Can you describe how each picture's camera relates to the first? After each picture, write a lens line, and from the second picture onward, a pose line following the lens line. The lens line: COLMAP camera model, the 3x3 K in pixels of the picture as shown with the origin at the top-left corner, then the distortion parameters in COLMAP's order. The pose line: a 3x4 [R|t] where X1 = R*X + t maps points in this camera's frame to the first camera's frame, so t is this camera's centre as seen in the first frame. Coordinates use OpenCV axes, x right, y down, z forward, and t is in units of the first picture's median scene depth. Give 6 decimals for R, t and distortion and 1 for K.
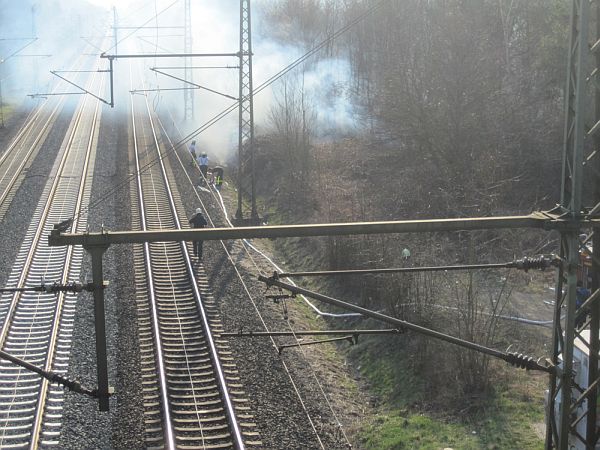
lens RADIAL K [[1197.7, 0, 303.1], [0, 1197.7, 226.8], [0, 0, 1]] dist [-0.129569, 0.000000]
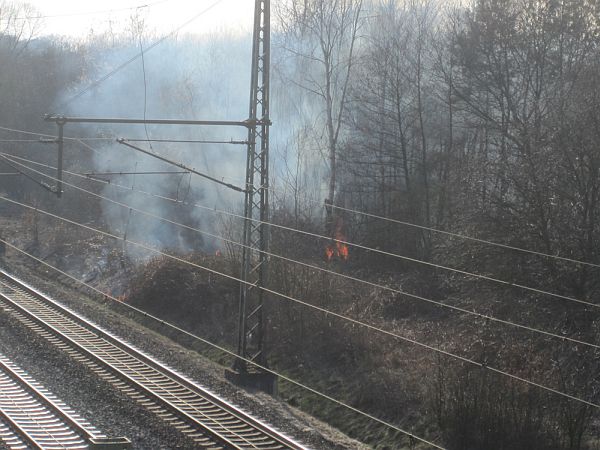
lens RADIAL K [[2039.7, 0, 299.2], [0, 2039.7, 225.8], [0, 0, 1]] dist [-0.122800, 0.000000]
pose [[0.984647, 0.021749, 0.173198, -0.283729], [-0.003118, 0.994241, -0.107123, 0.042274], [-0.174530, 0.104938, 0.979044, -0.133003]]
